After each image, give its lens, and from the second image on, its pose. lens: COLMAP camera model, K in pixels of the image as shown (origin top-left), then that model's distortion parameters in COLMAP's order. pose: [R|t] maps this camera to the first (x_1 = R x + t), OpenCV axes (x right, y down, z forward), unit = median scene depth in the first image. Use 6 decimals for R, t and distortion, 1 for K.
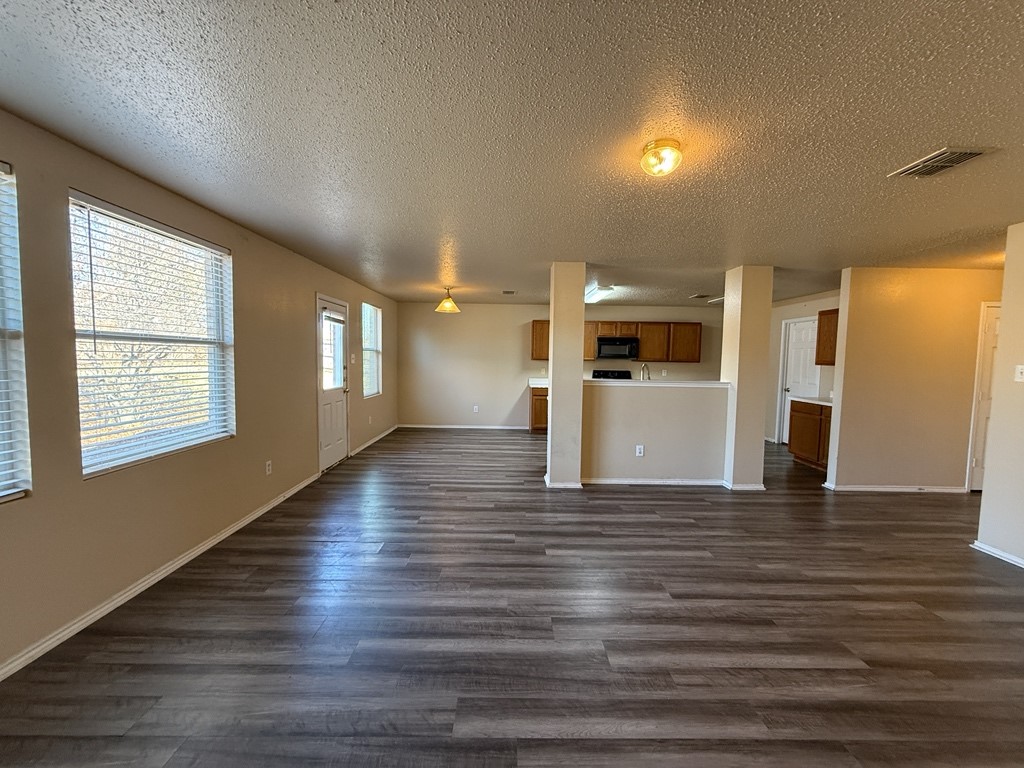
lens RADIAL K [[407.6, 0, 512.8], [0, 407.6, 382.1], [0, 0, 1]] dist [-0.001851, 0.000362]
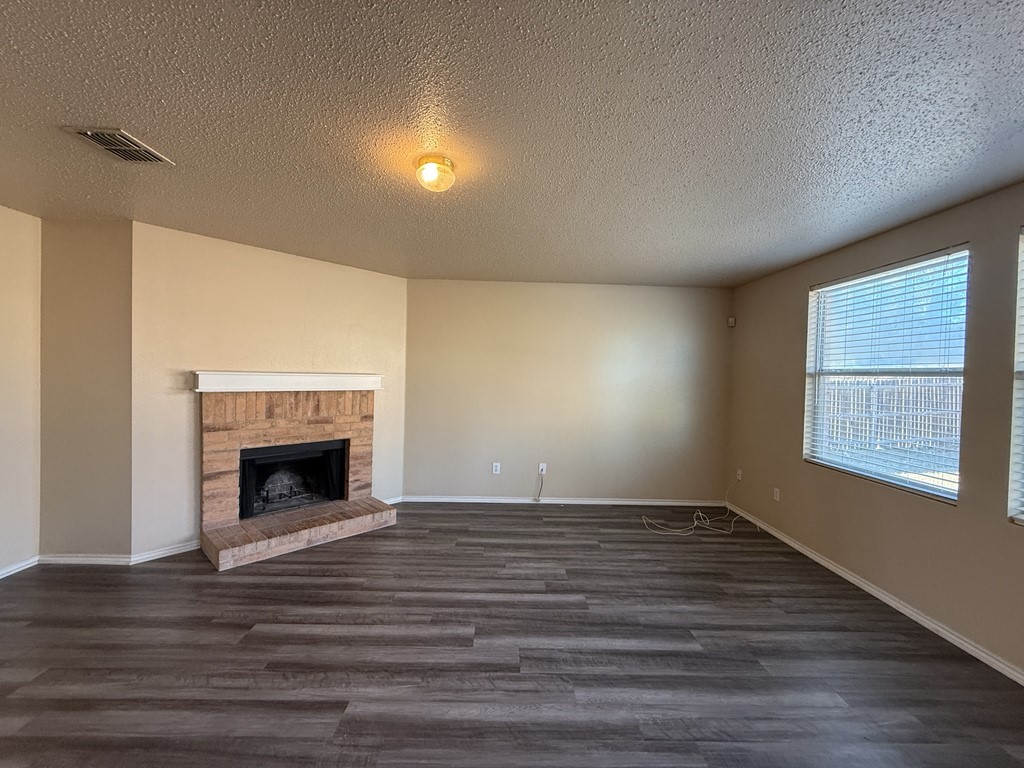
lens RADIAL K [[407.6, 0, 512.3], [0, 407.6, 383.6], [0, 0, 1]] dist [-0.001851, 0.000362]
pose [[-0.999146, -0.040268, -0.009286, 0.093026], [-0.040901, 0.995714, 0.082945, -0.071236], [0.005906, 0.083254, -0.996511, 1.175270]]
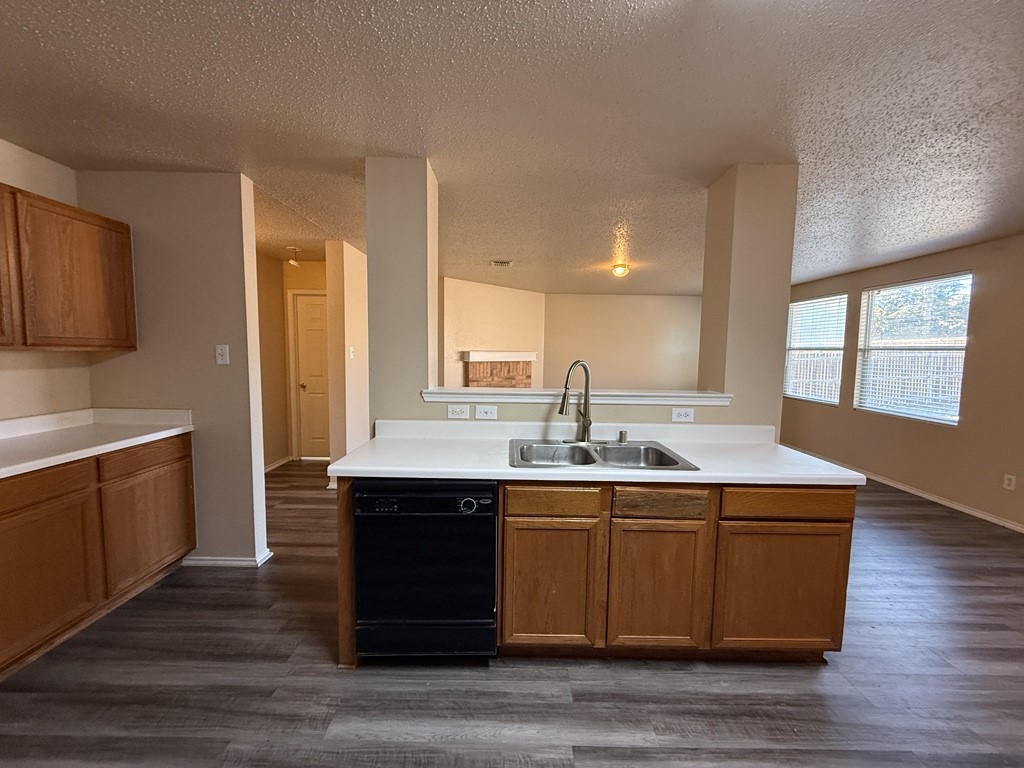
lens RADIAL K [[407.6, 0, 513.2], [0, 407.6, 378.5], [0, 0, 1]] dist [-0.001851, 0.000362]
pose [[-0.999378, -0.032676, 0.013282, 0.551467], [-0.030677, 0.991054, 0.129889, -0.114008], [-0.017408, 0.129401, -0.991440, 2.048706]]
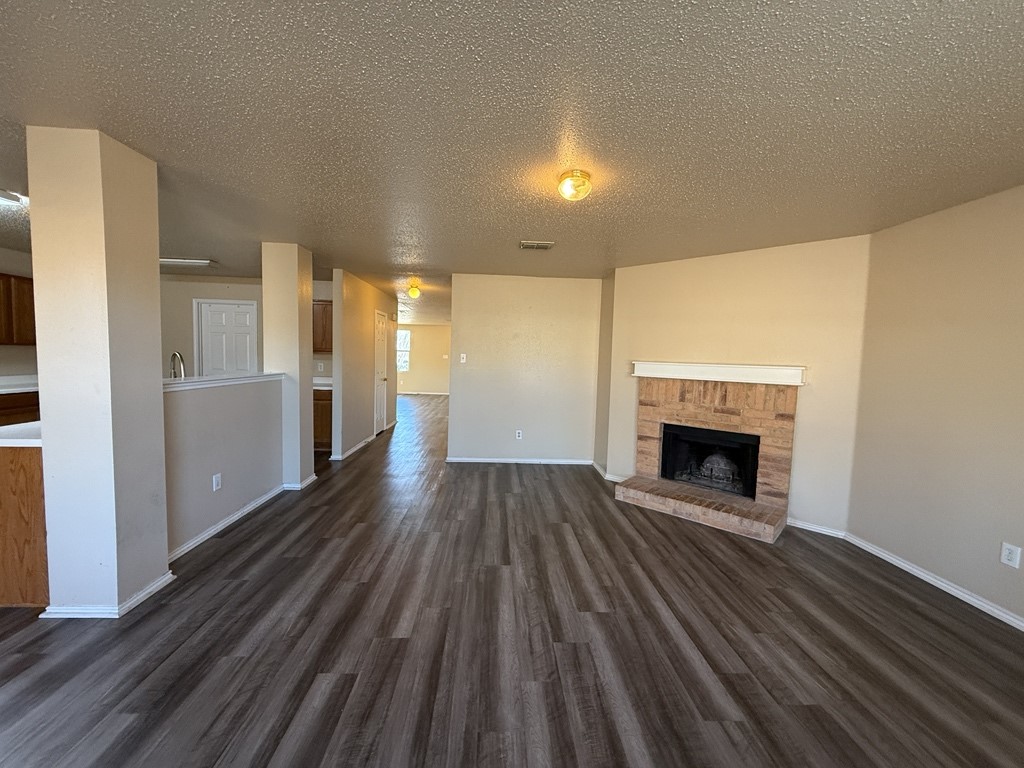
lens RADIAL K [[407.6, 0, 511.7], [0, 407.6, 384.0], [0, 0, 1]] dist [-0.001851, 0.000362]
pose [[-0.034412, -0.085180, 0.995771, -0.488131], [0.031416, 0.995777, 0.086266, -0.048301], [-0.998914, 0.034251, -0.031591, 0.712325]]
